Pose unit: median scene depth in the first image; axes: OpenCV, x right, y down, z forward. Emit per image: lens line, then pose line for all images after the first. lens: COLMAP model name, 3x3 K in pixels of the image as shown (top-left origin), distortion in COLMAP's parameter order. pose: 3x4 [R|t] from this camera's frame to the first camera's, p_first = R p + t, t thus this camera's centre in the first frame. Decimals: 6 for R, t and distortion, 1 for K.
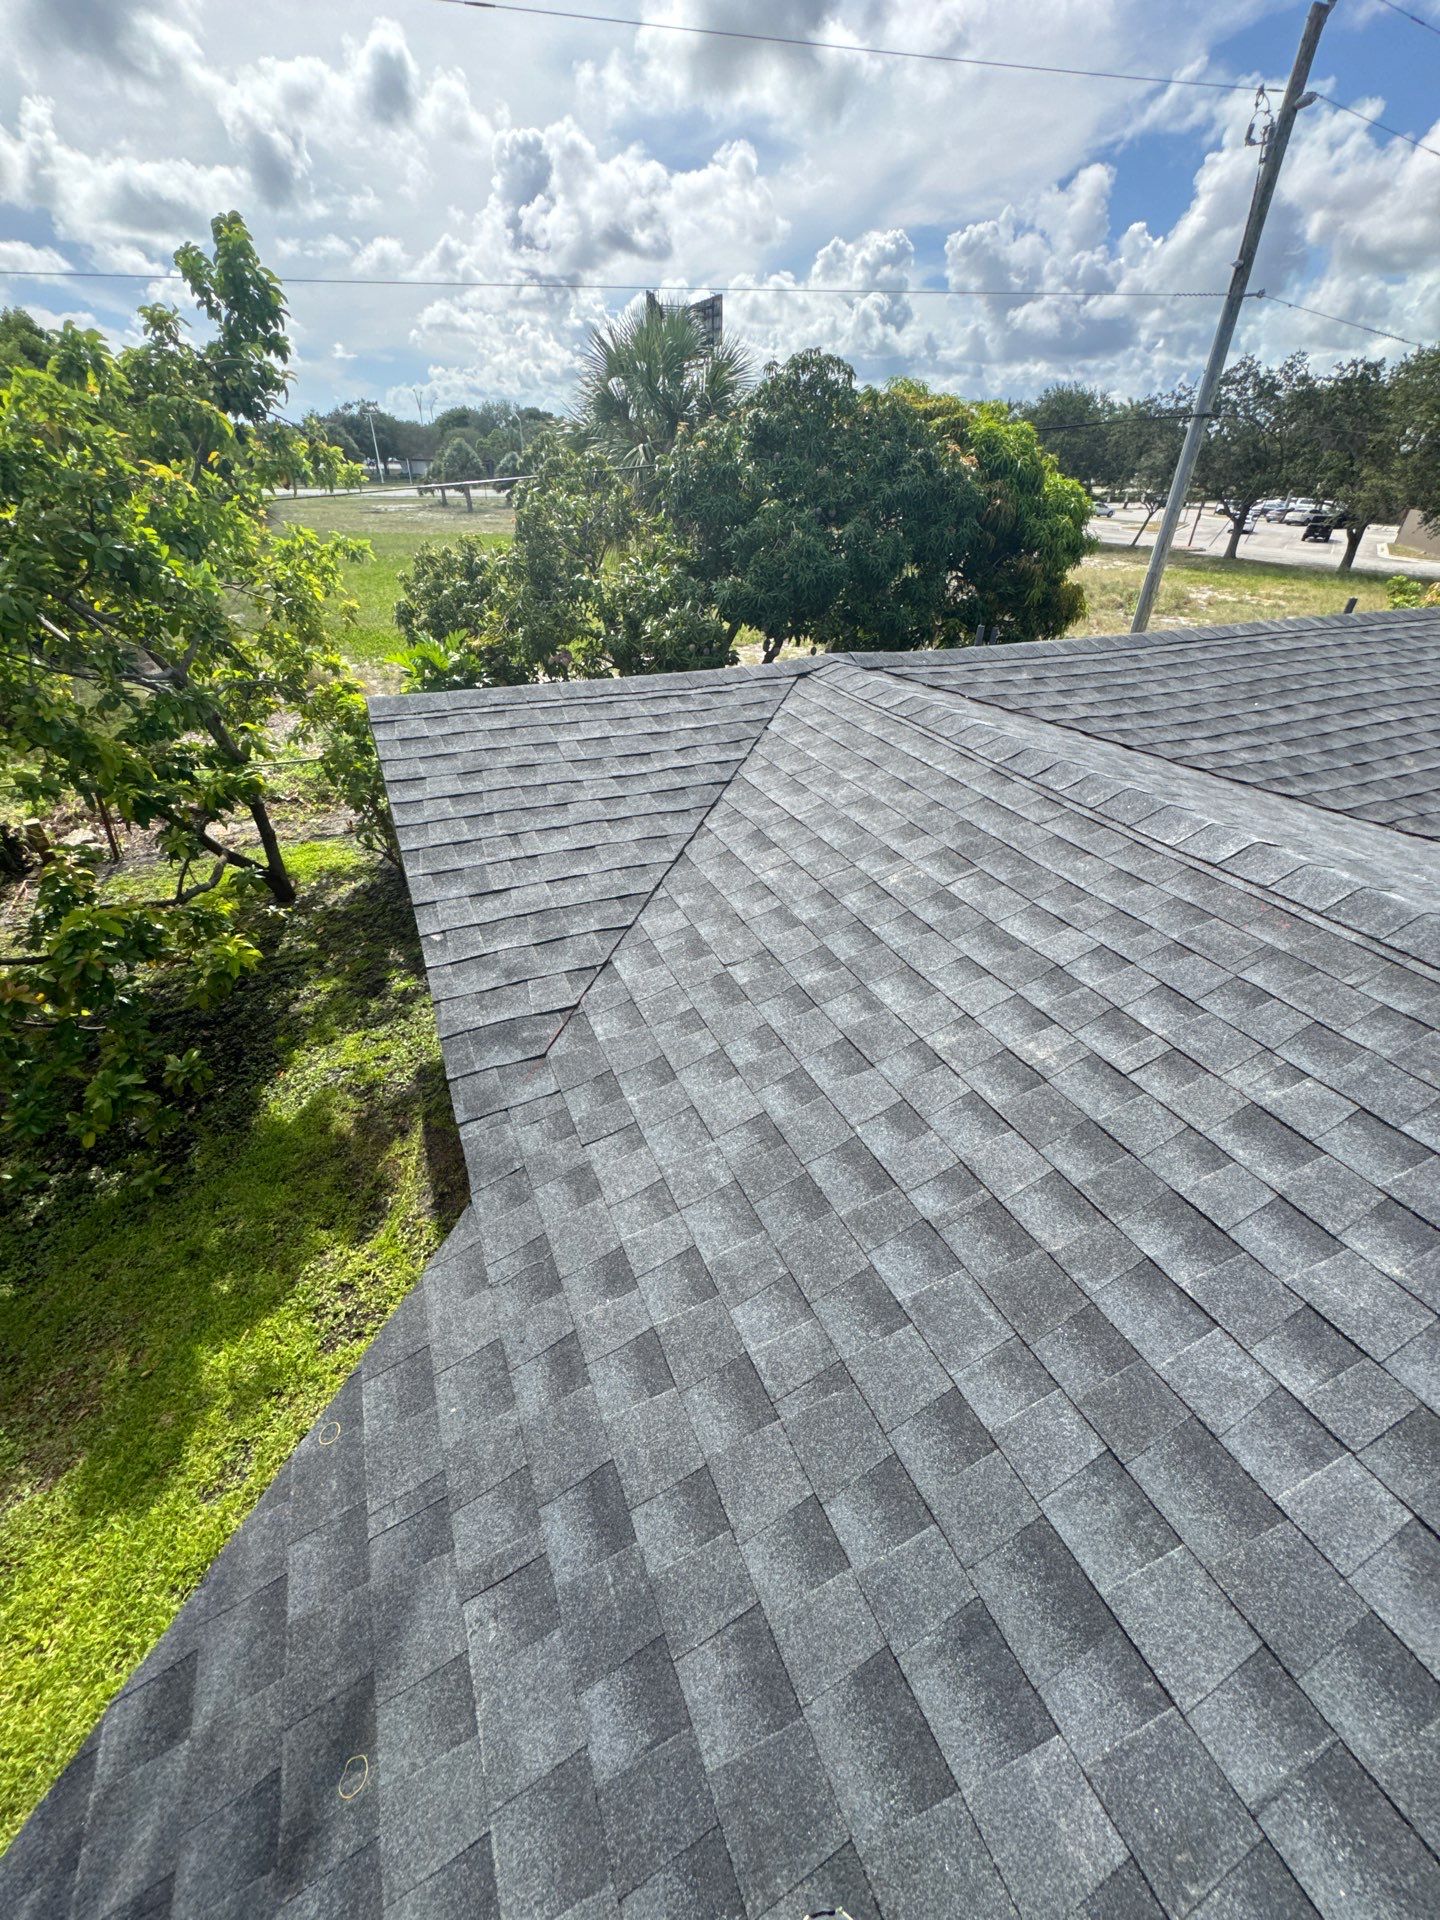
lens RADIAL K [[757.3, 0, 720.0], [0, 757.3, 960.0], [0, 0, 1]] dist [-0.008228, 0.001320]
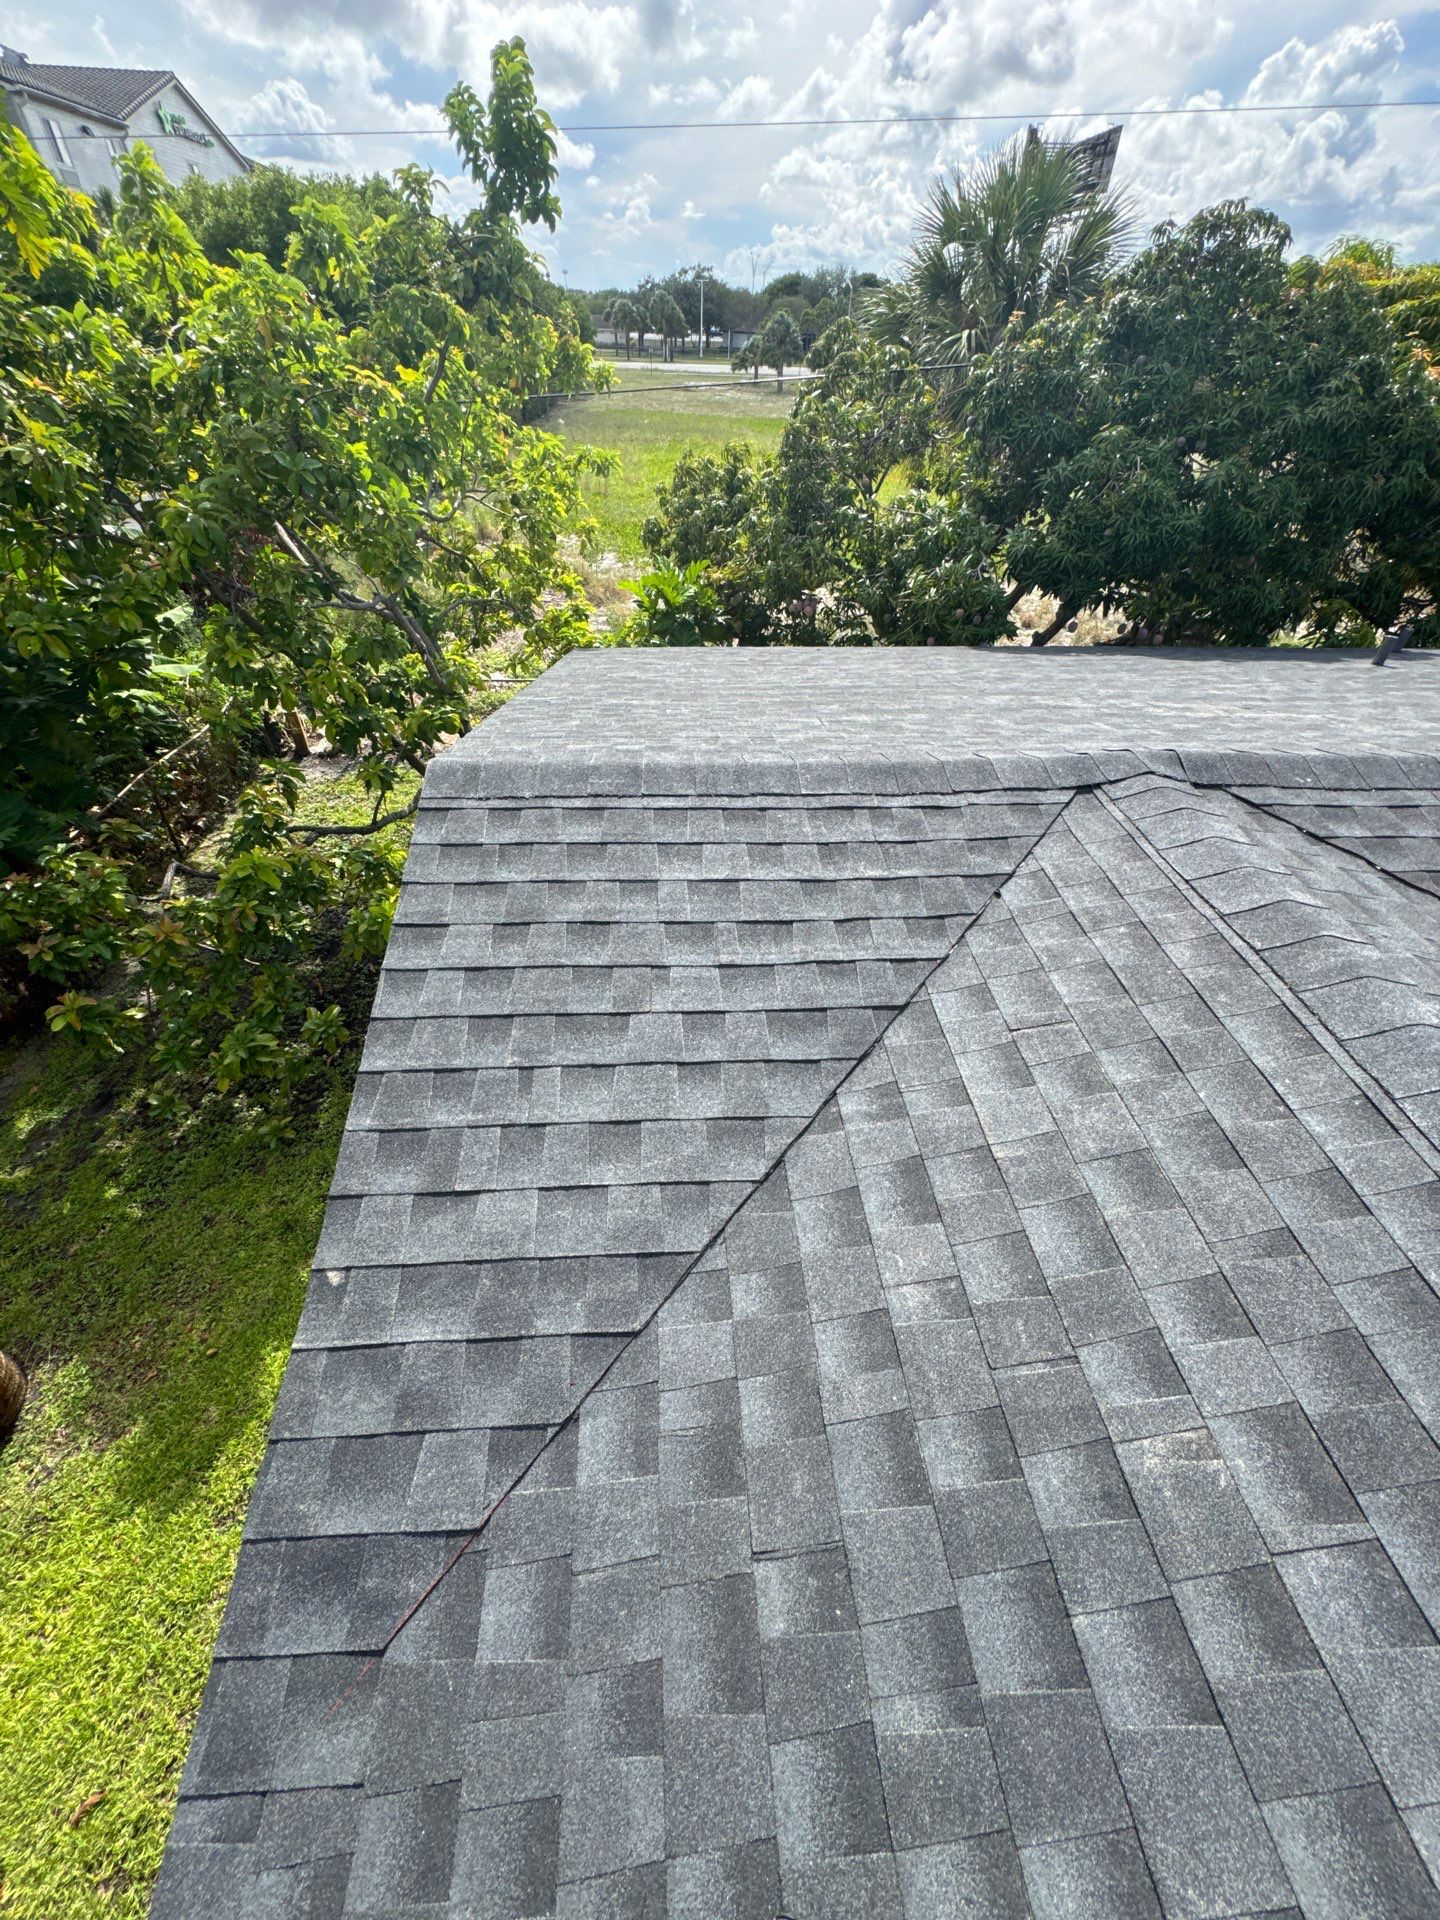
lens RADIAL K [[757.3, 0, 720.0], [0, 757.3, 960.0], [0, 0, 1]] dist [-0.008228, 0.001320]
pose [[0.941290, 0.223855, -0.252709, 0.007225], [-0.195350, 0.971663, 0.133080, -0.129515], [0.275338, -0.075900, 0.958346, 0.152611]]
